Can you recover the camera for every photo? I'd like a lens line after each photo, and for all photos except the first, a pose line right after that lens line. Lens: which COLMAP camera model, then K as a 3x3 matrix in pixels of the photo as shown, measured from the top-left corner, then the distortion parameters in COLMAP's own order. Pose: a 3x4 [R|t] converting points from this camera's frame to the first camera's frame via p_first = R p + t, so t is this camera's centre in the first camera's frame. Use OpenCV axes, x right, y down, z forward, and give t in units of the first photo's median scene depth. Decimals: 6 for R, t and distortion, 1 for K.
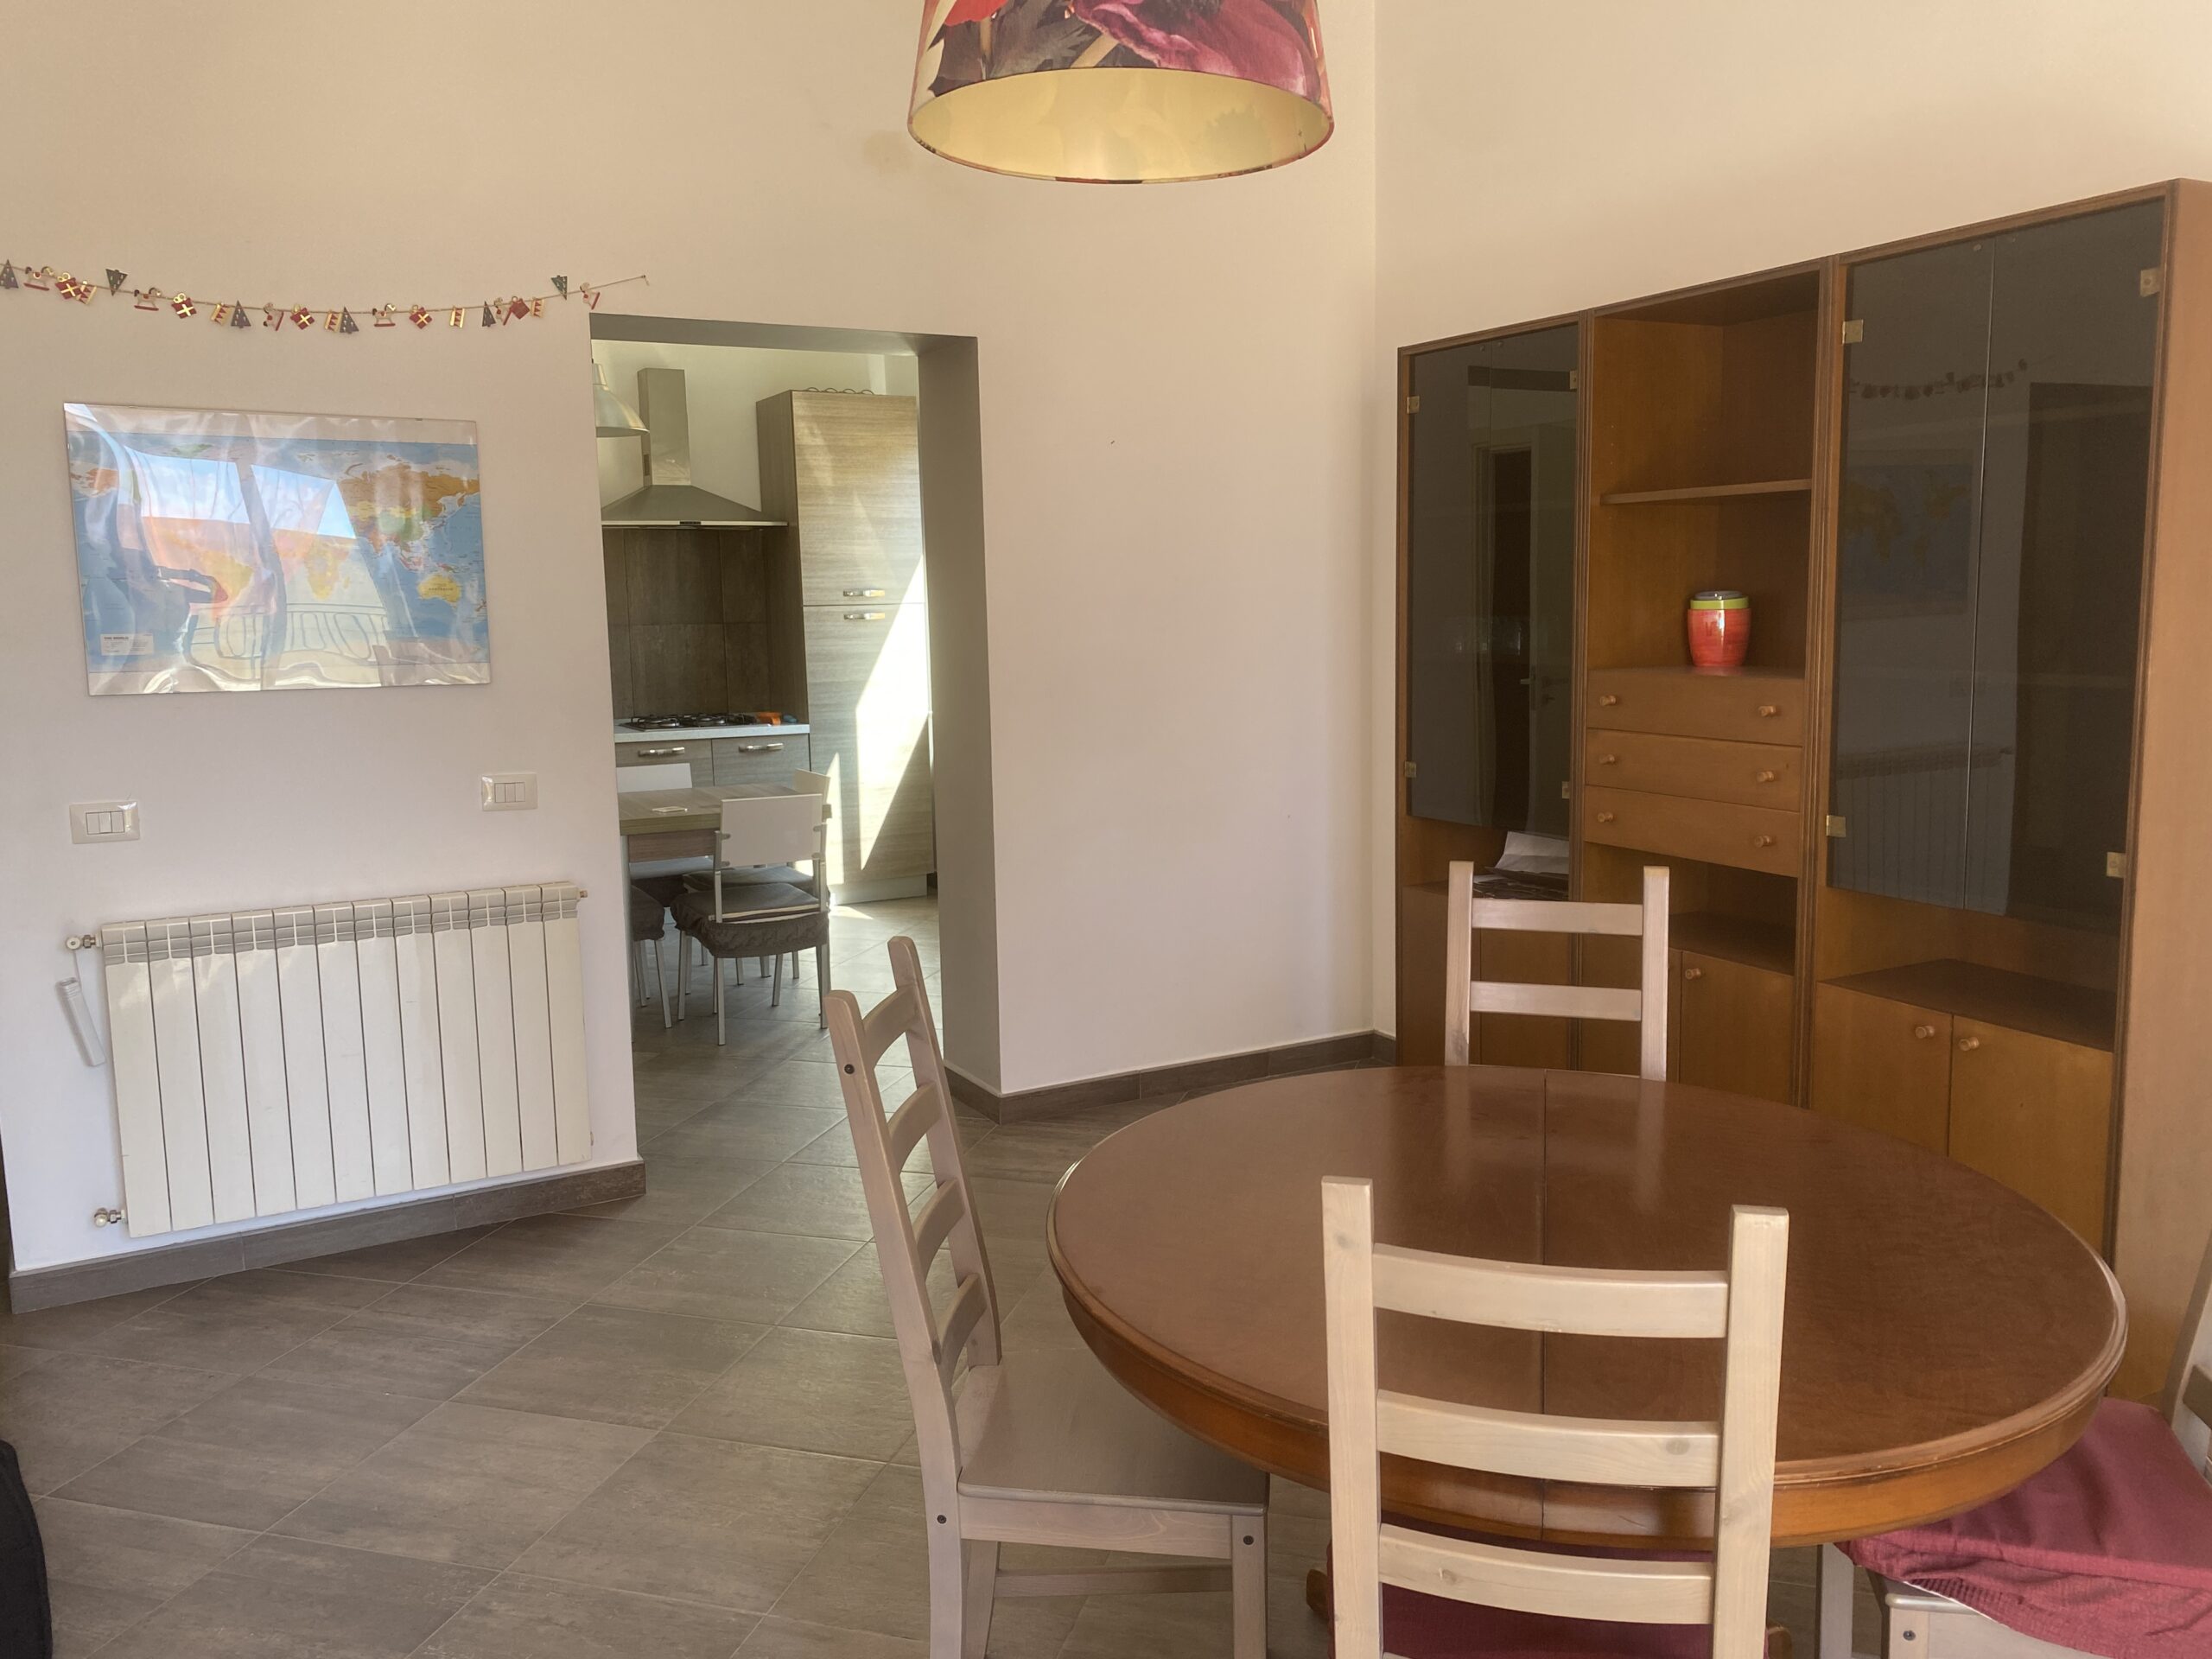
lens RADIAL K [[1712.6, 0, 1119.8], [0, 1712.6, 829.2], [0, 0, 1]] dist [0.050445, -0.011452]
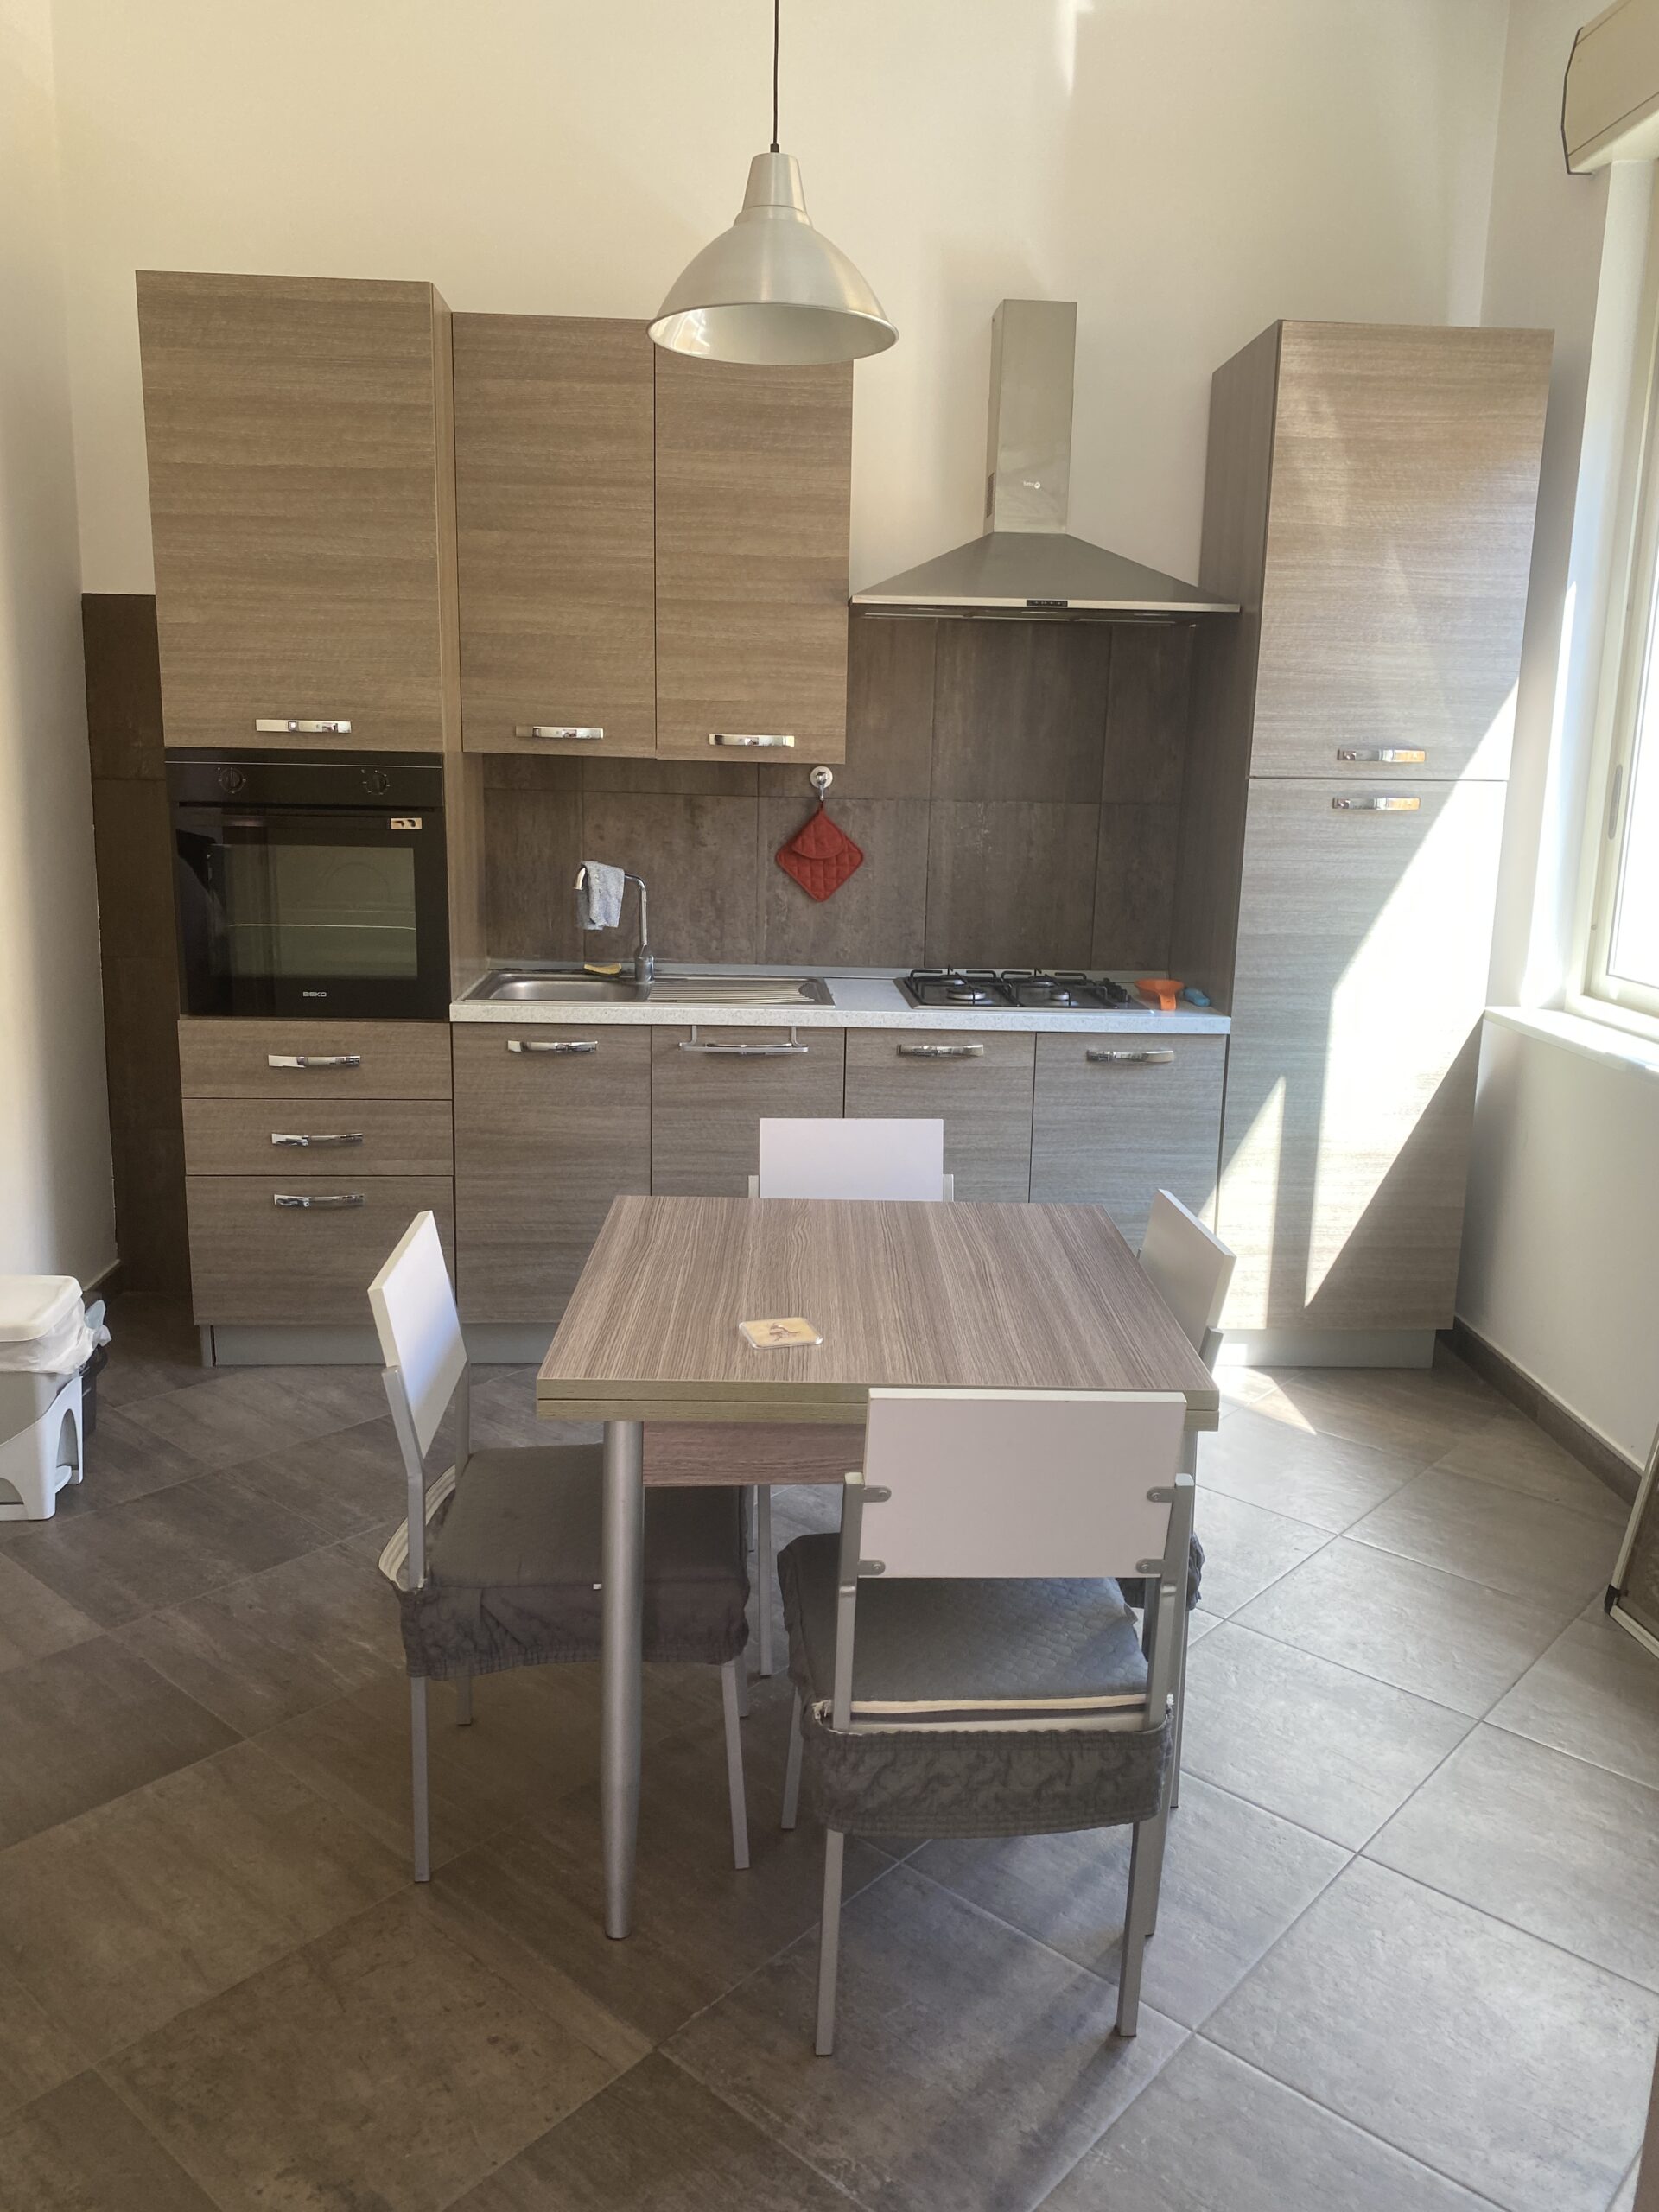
lens RADIAL K [[1712.6, 0, 834.0], [0, 1712.6, 1112.5], [0, 0, 1]] dist [0.050445, -0.011452]
pose [[0.905913, 0.124904, -0.404623, -0.079866], [-0.096717, 0.991283, 0.089461, -0.066707], [0.412270, -0.041910, 0.910097, 0.492414]]
